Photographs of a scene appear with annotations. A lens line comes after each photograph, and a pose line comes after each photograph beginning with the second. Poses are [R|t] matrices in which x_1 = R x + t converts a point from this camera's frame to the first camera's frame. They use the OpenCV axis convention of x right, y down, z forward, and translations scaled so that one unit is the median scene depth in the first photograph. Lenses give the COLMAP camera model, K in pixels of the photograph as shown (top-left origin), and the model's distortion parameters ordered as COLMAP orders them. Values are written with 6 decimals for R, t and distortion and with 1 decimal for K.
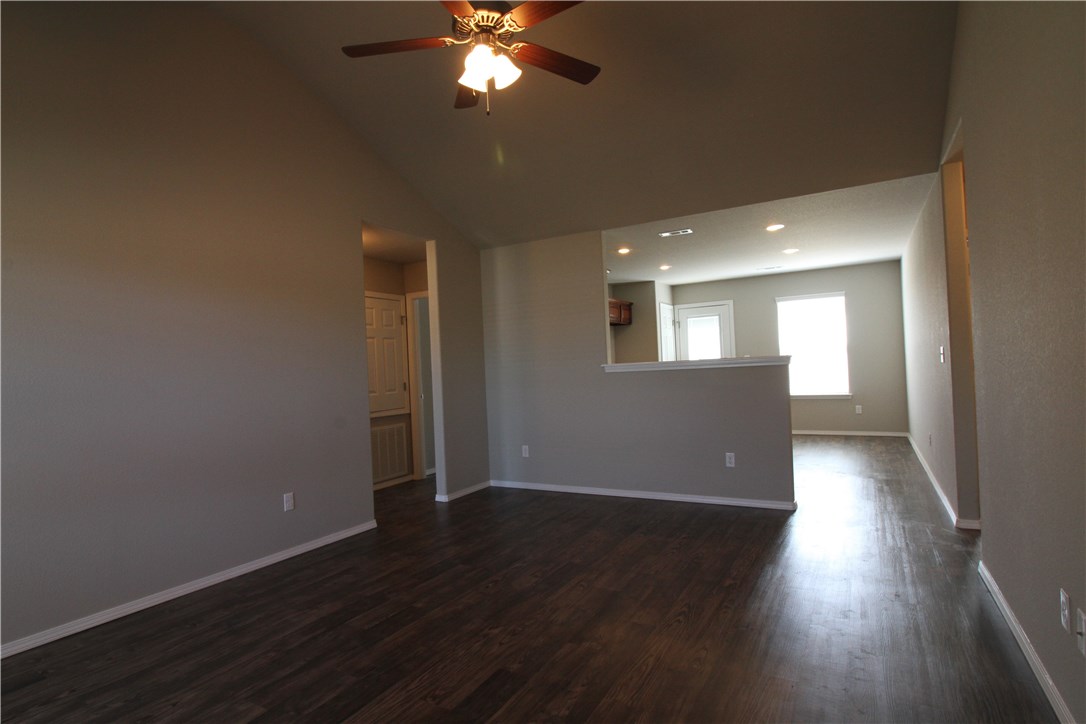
lens RADIAL K [[556.7, 0, 534.7], [0, 556.7, 364.2], [0, 0, 1]] dist [0.002368, -0.021272]
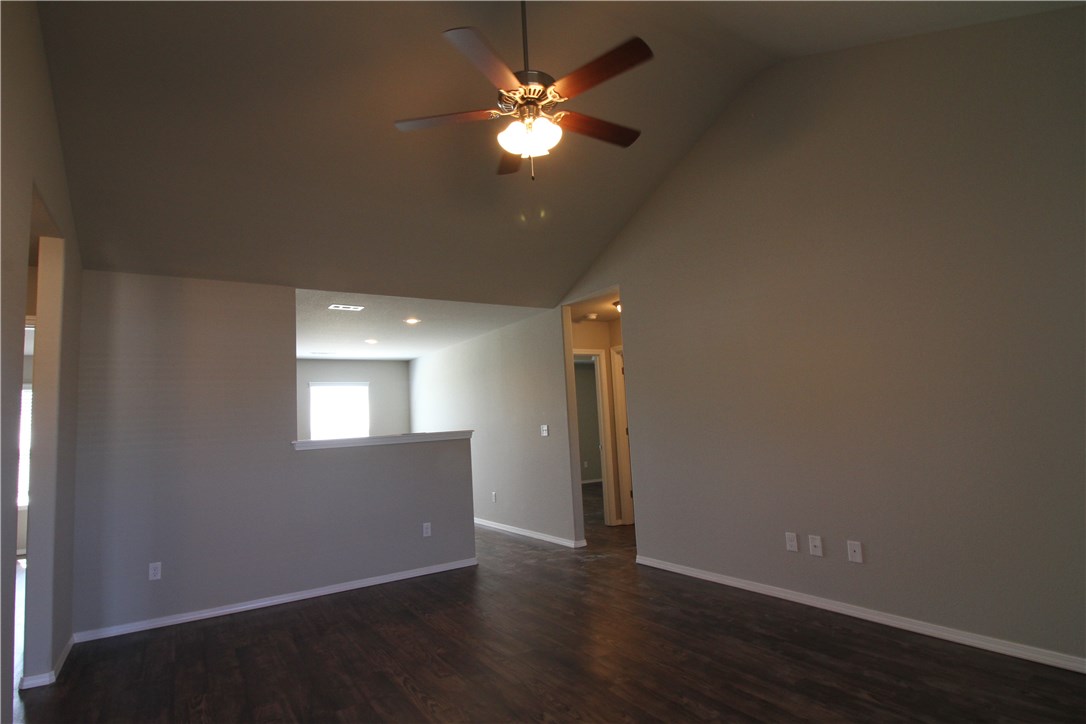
lens RADIAL K [[556.7, 0, 534.7], [0, 556.7, 364.2], [0, 0, 1]] dist [0.002368, -0.021272]
pose [[0.460115, 0.119682, 0.879756, -0.544157], [0.030644, 0.988142, -0.150454, 0.027485], [-0.887330, 0.096186, 0.450991, 0.322892]]
